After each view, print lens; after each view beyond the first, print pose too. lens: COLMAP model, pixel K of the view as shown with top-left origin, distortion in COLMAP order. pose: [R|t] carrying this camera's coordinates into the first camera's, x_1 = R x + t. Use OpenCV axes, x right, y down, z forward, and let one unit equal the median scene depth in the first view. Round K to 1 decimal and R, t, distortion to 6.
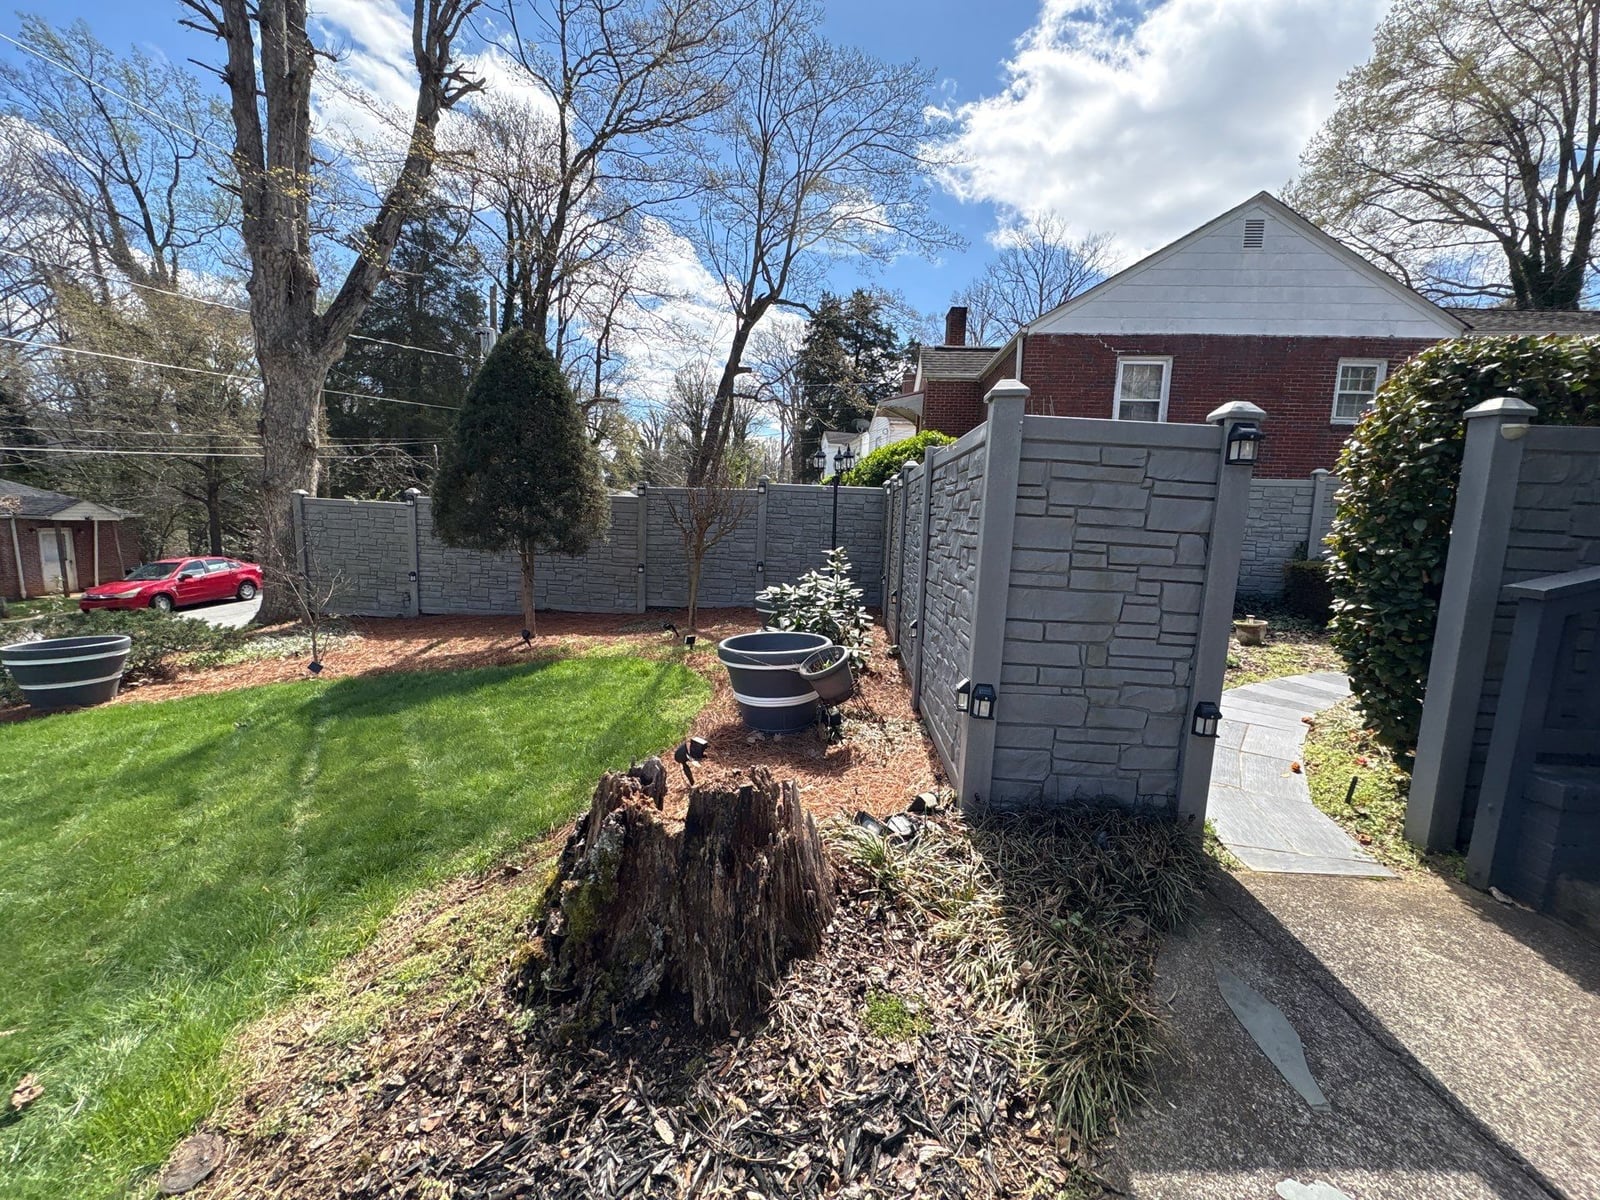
lens RADIAL K [[636.9, 0, 801.5], [0, 636.9, 600.1], [0, 0, 1]] dist [0.001377, -0.000299]
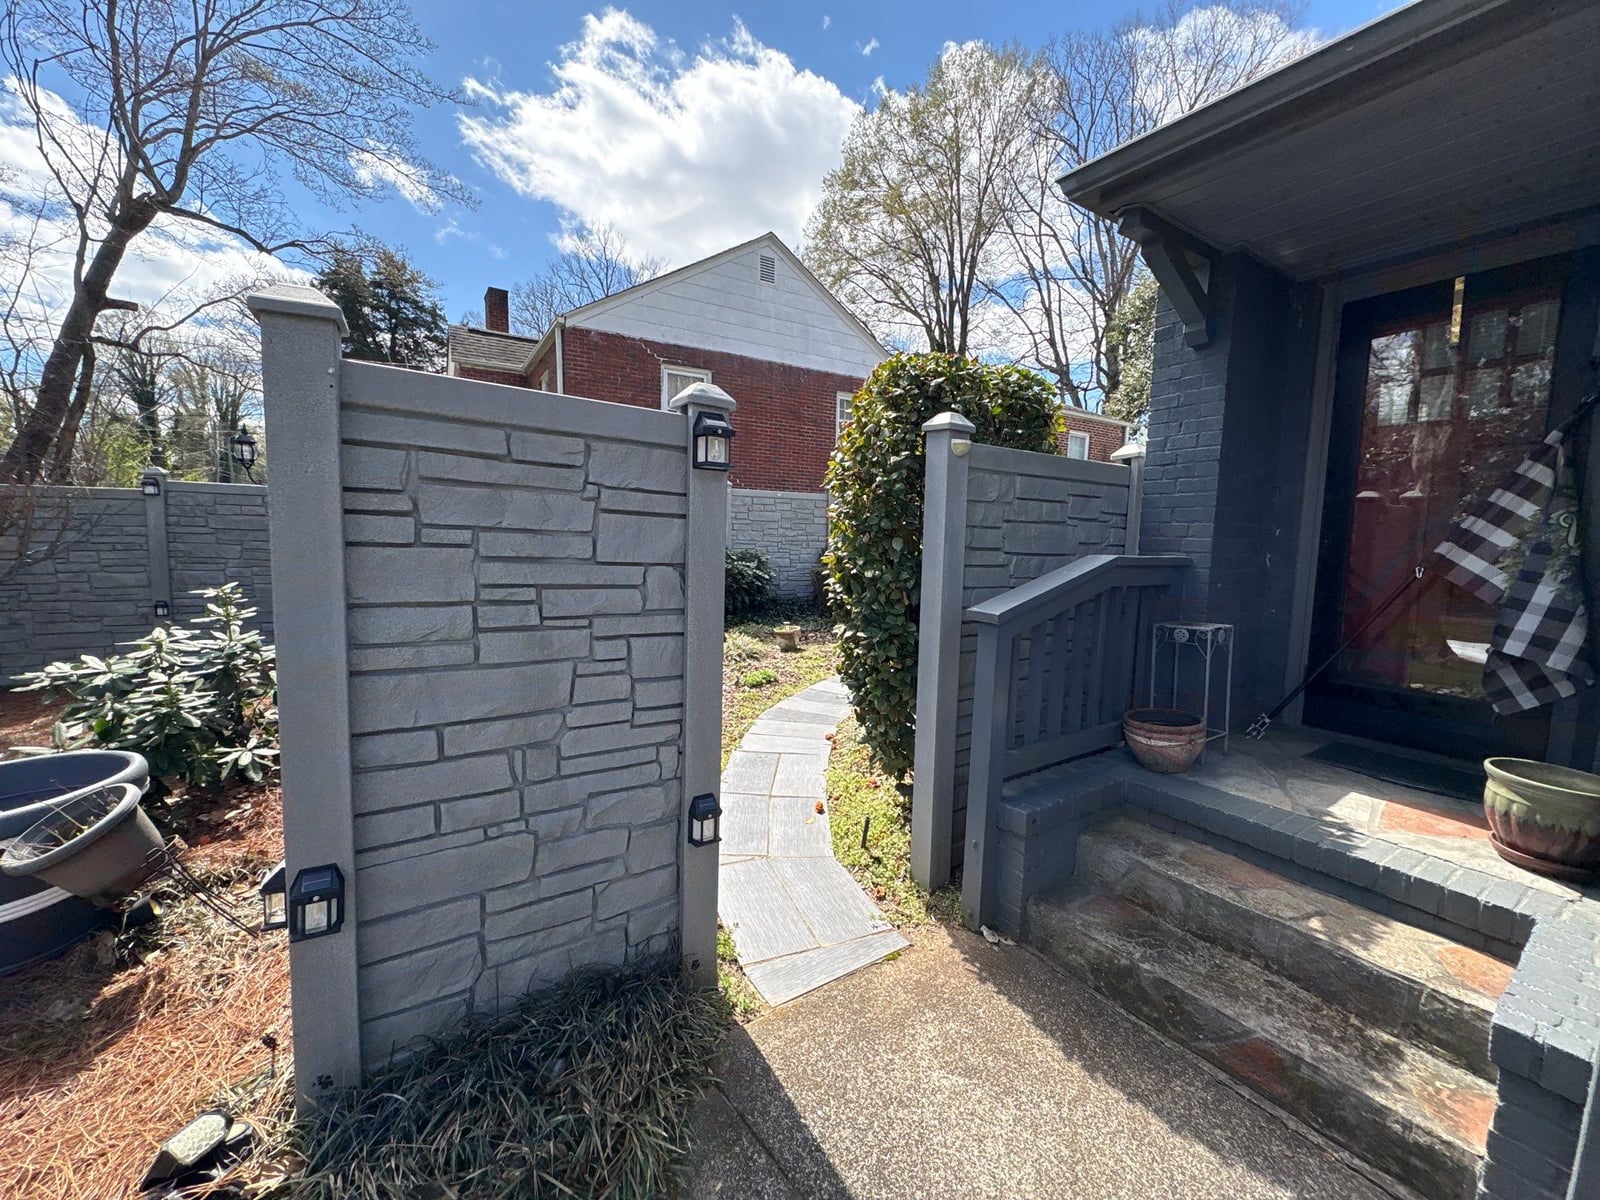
lens RADIAL K [[636.9, 0, 801.5], [0, 636.9, 600.1], [0, 0, 1]] dist [0.001377, -0.000299]
pose [[0.815389, -0.073376, 0.574245, 0.092073], [0.079838, 0.996710, 0.013994, -0.017687], [-0.573382, 0.034436, 0.818564, 0.093906]]
